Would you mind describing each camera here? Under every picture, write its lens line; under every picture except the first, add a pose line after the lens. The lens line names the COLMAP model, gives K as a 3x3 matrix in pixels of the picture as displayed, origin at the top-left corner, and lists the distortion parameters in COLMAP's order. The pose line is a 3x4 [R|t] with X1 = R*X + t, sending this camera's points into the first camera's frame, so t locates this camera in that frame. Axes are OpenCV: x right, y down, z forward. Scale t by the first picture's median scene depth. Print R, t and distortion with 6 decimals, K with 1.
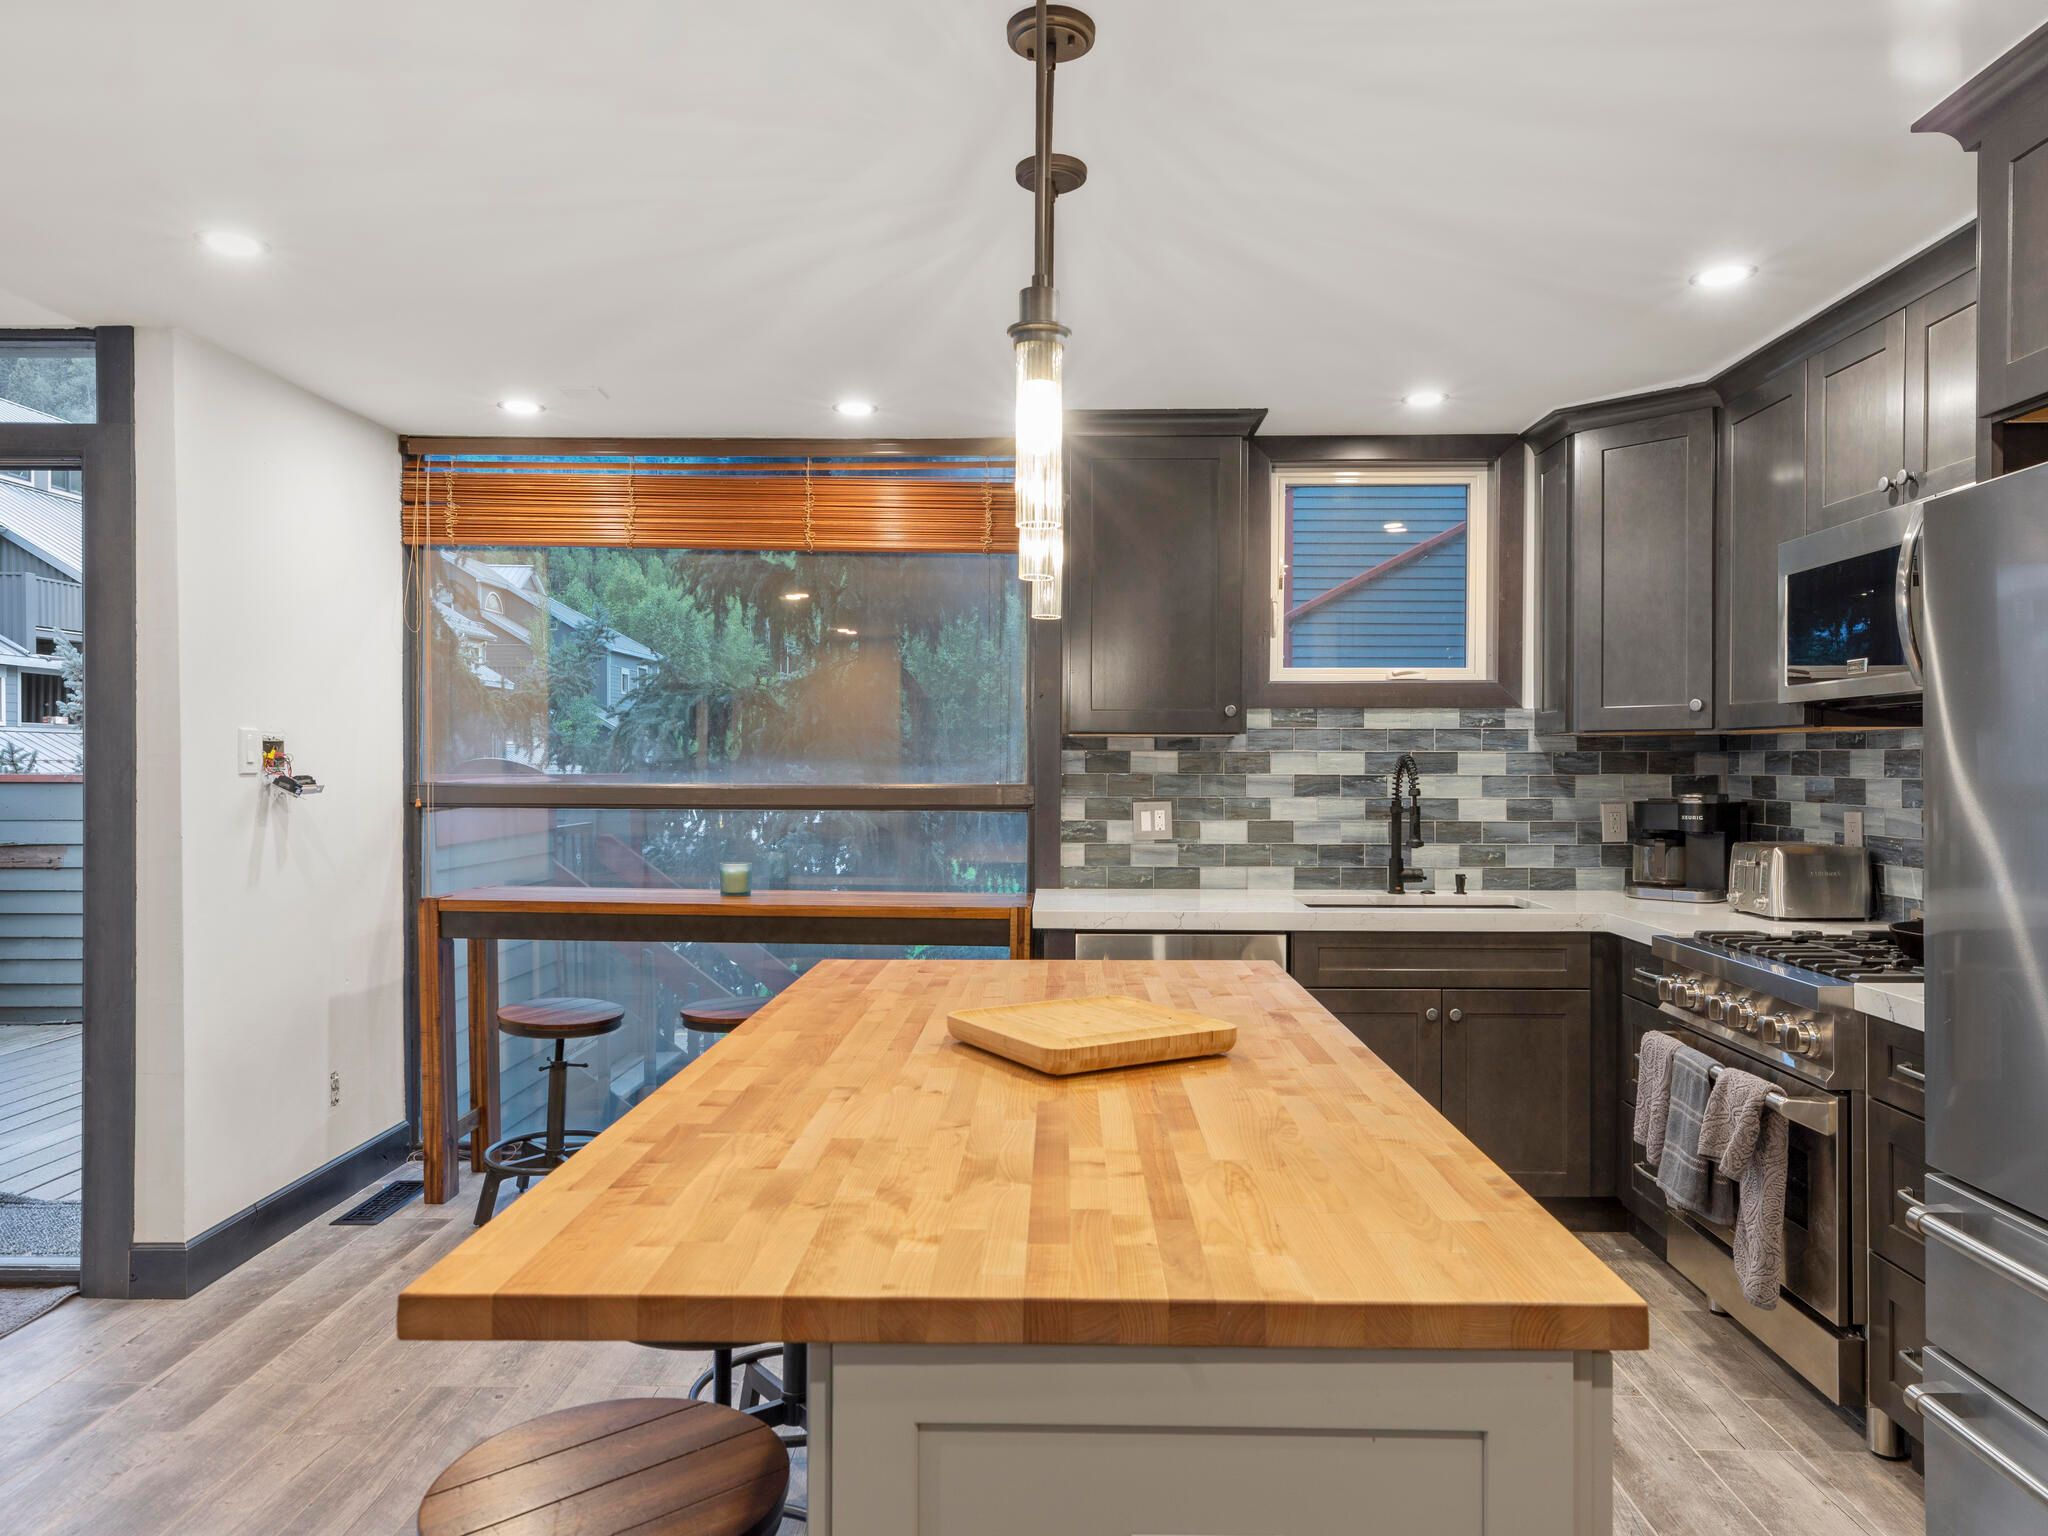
lens RADIAL K [[1328.5, 0, 1031.7], [0, 1328.5, 768.9], [0, 0, 1]] dist [0.009897, 0.002741]
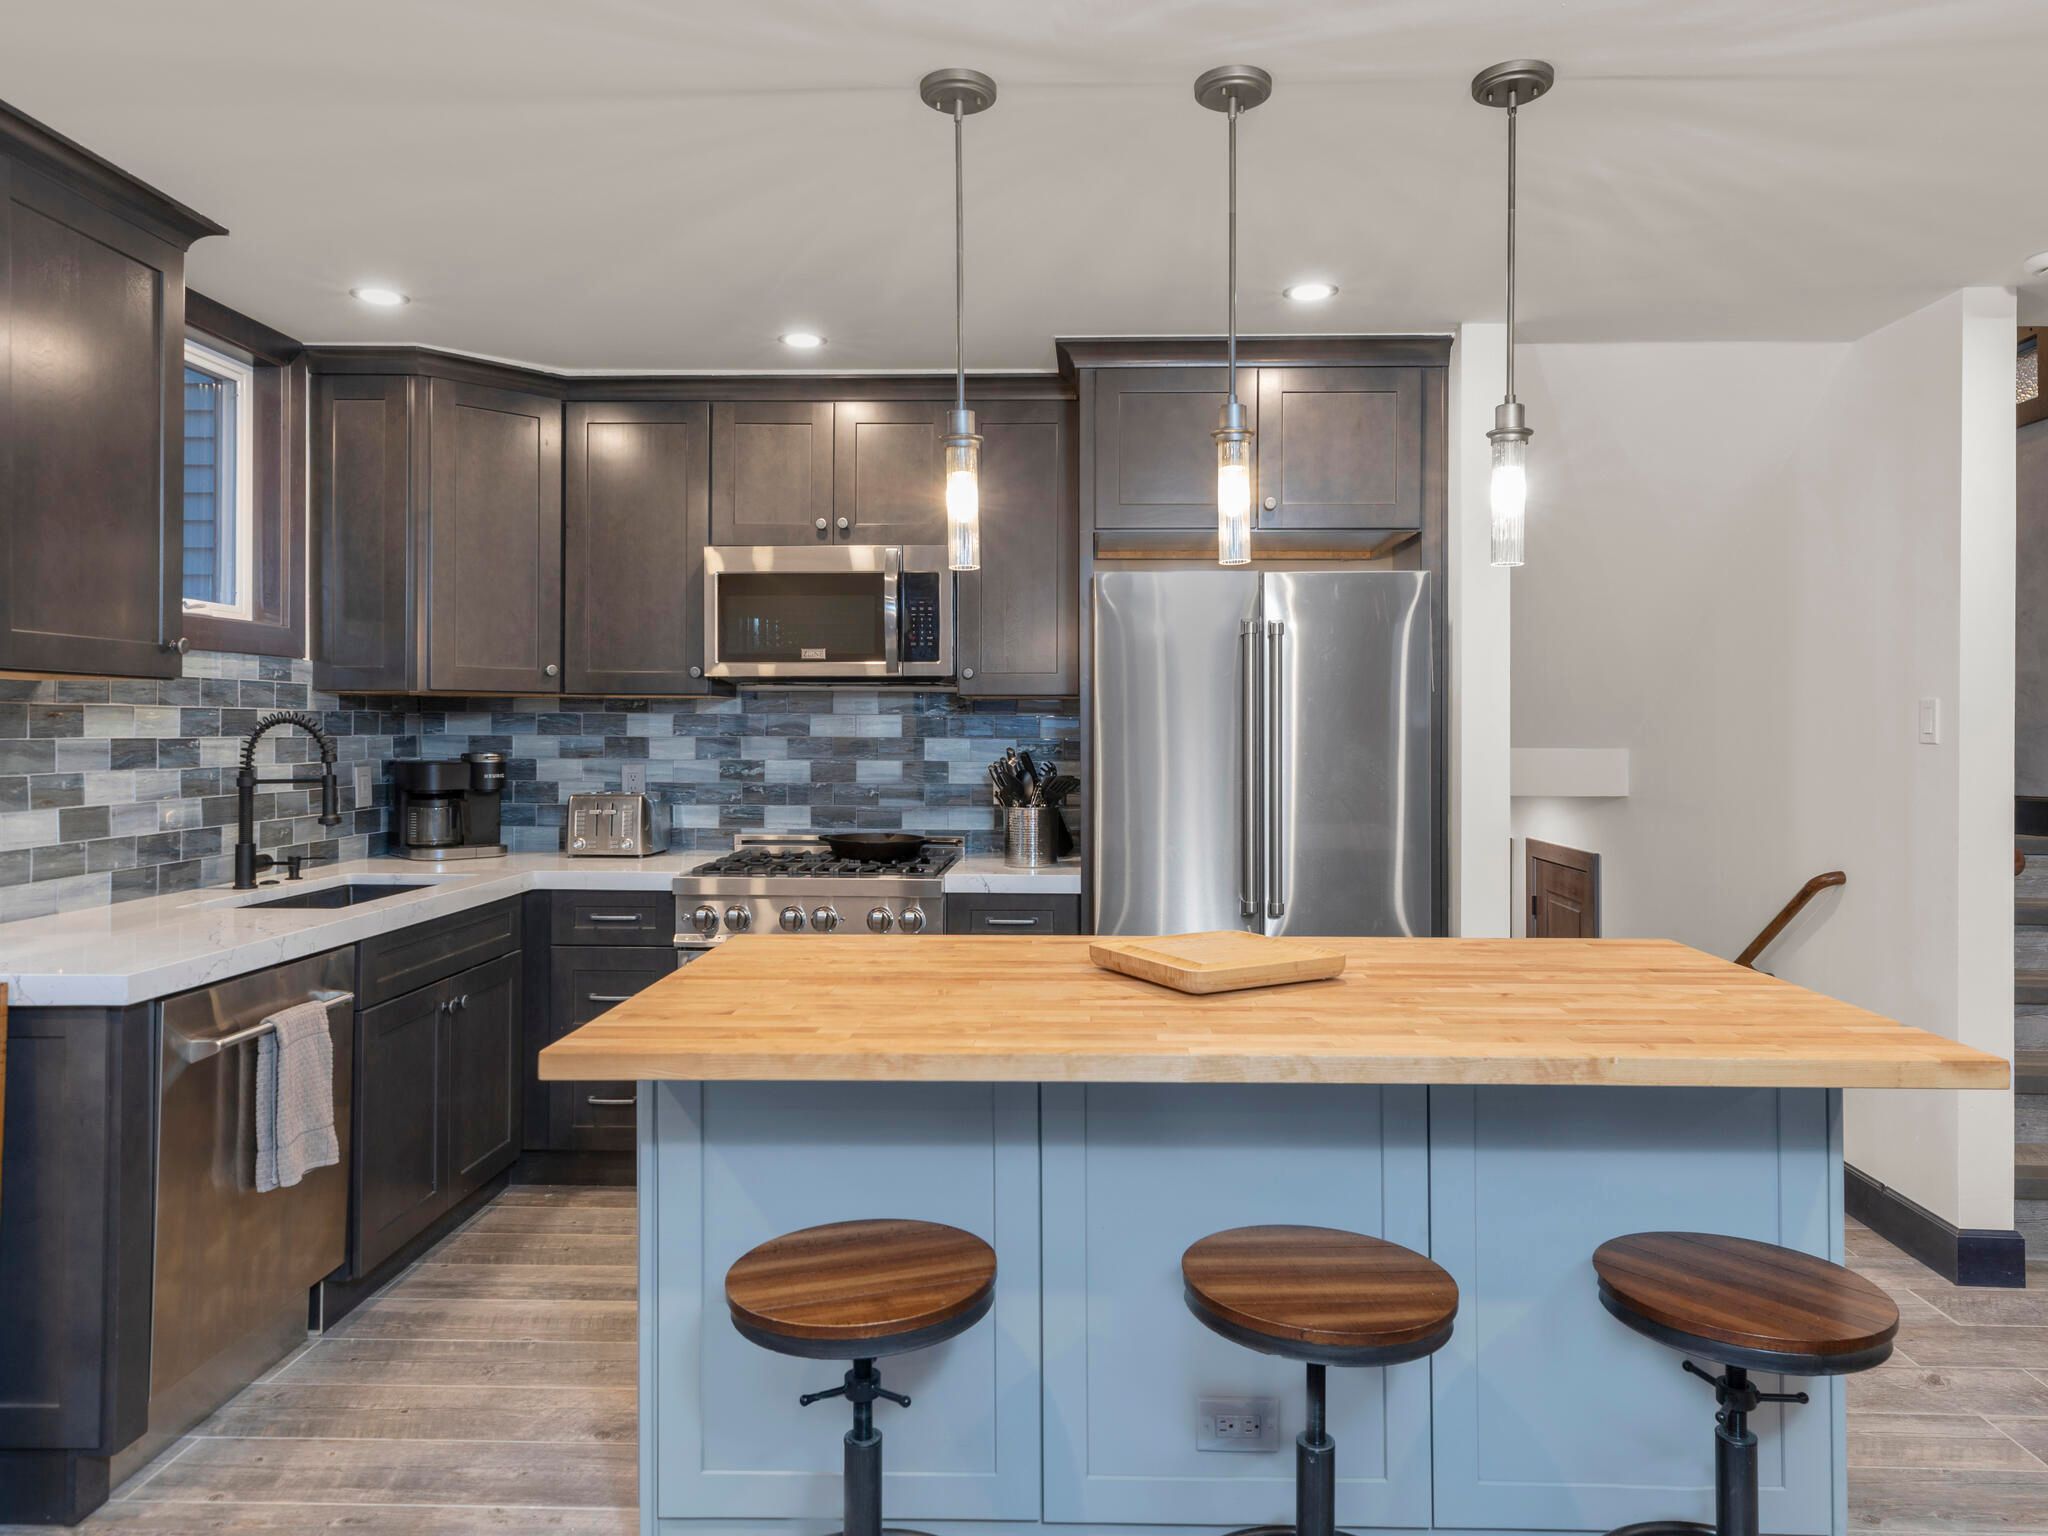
lens RADIAL K [[1328.5, 0, 1047.4], [0, 1328.5, 716.9], [0, 0, 1]] dist [0.009897, 0.002741]
pose [[0.018649, 0.006560, 0.999805, -0.493310], [0.000866, 0.999978, -0.006577, -0.002163], [-0.999826, 0.000989, 0.018643, 0.497436]]
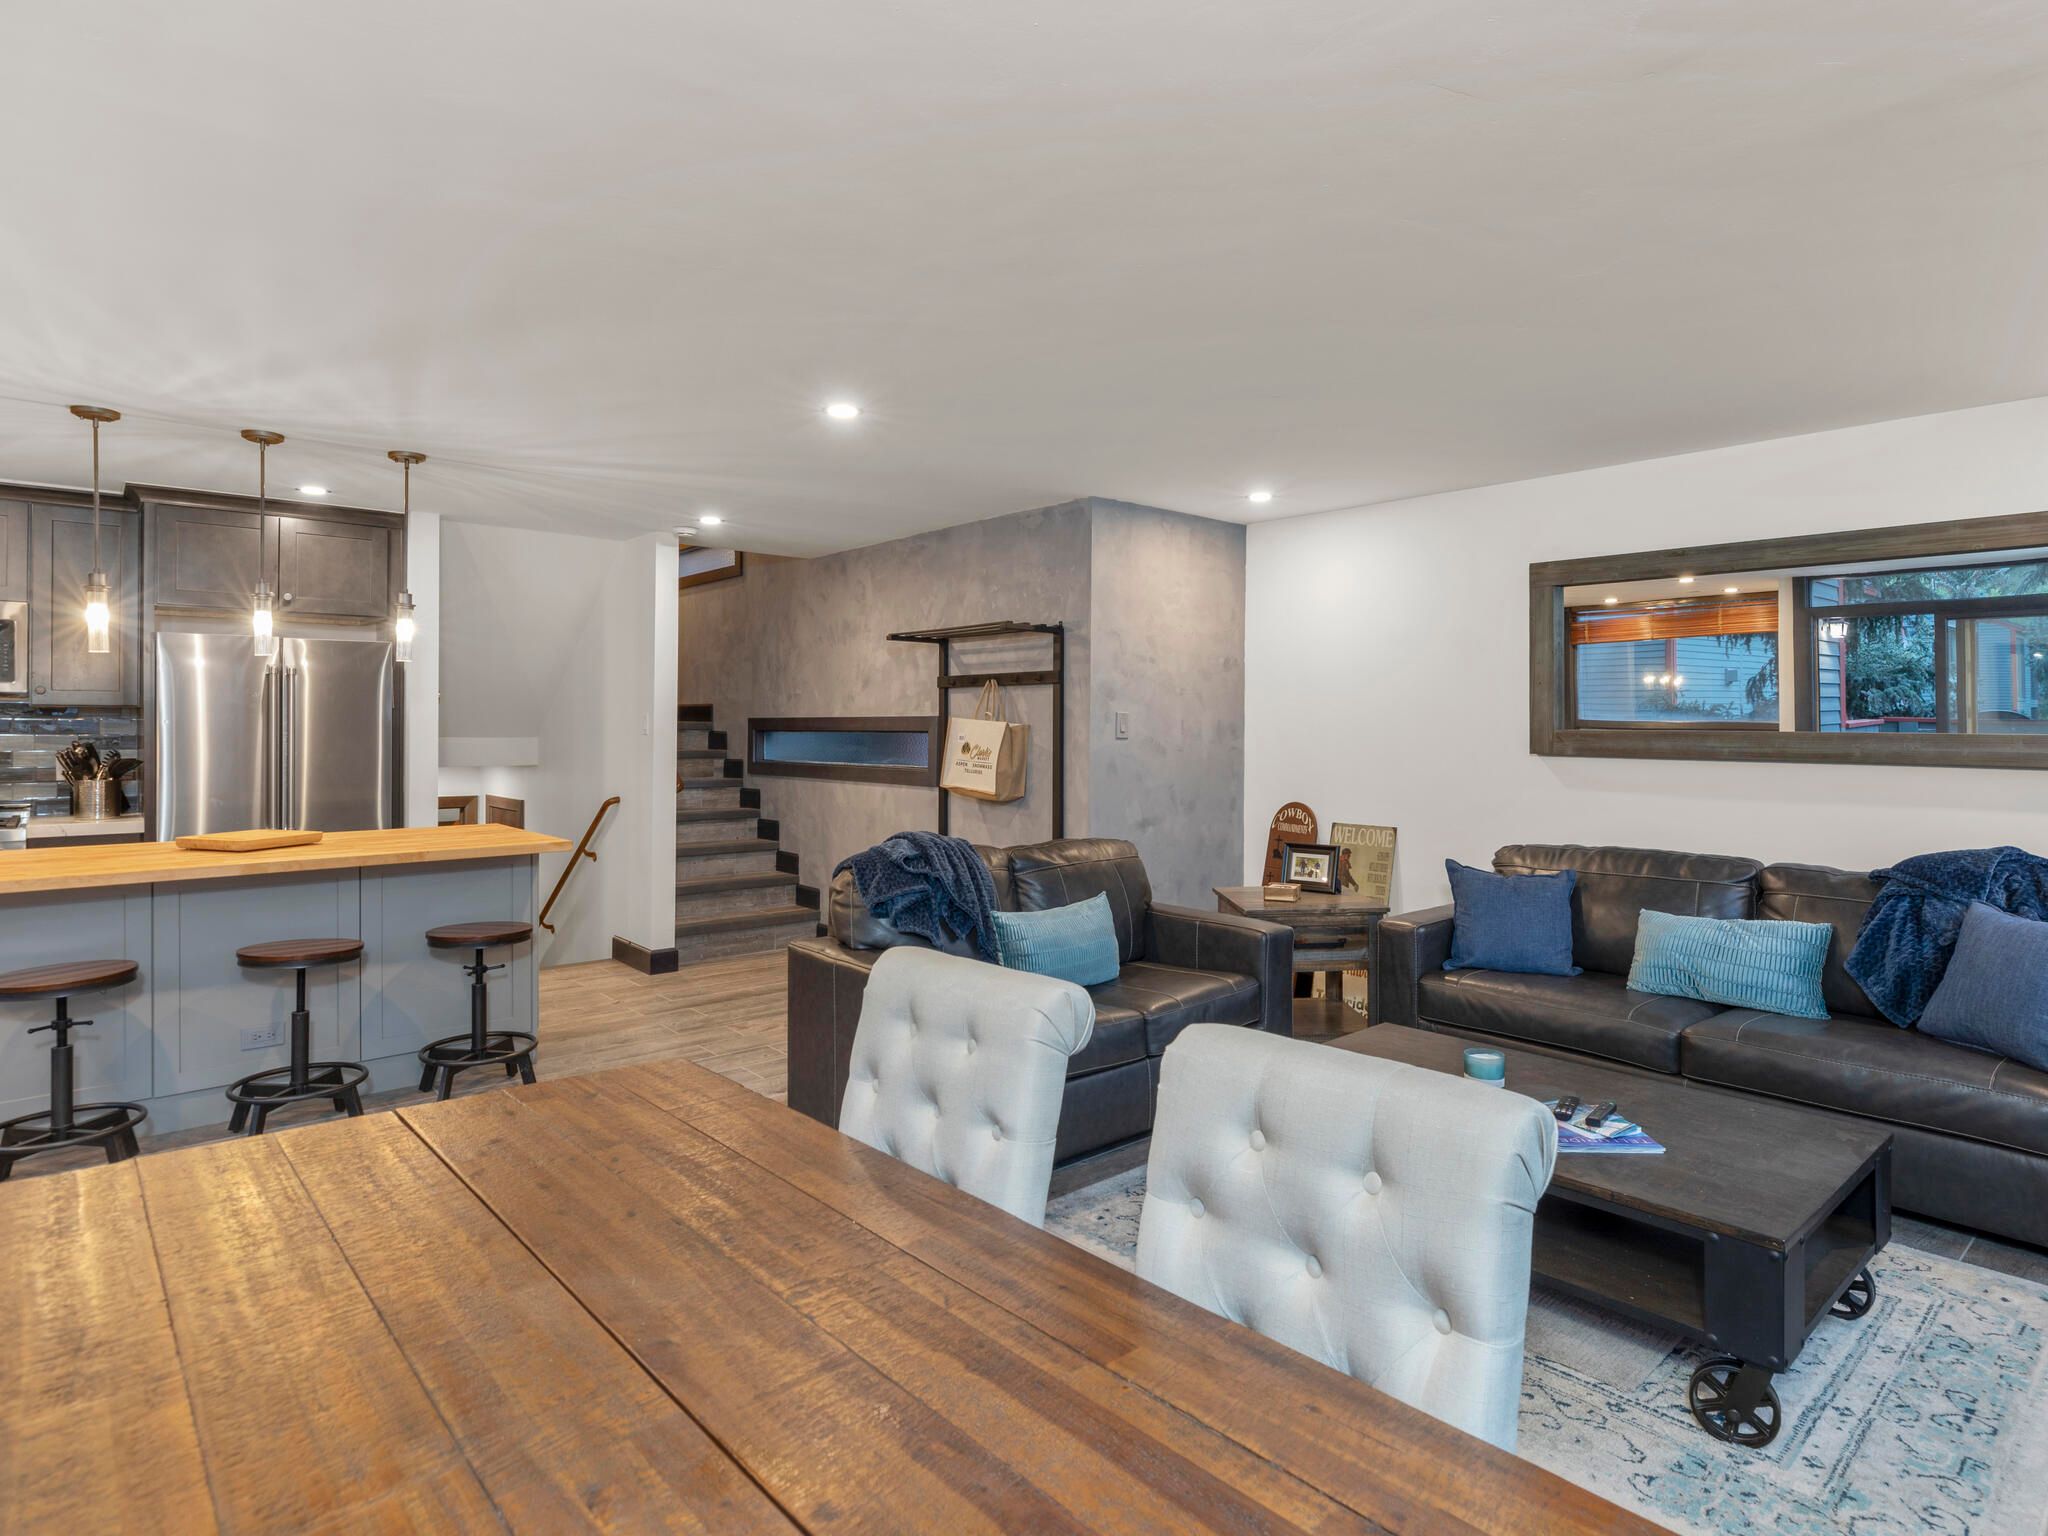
lens RADIAL K [[1108.6, 0, 1030.9], [0, 1108.6, 717.9], [0, 0, 1]] dist [0.002235, 0.001181]
pose [[-0.664030, -0.001586, 0.747704, -1.089036], [-0.002212, 0.999998, 0.000156, -0.013095], [-0.747702, -0.001551, -0.664032, 0.569516]]
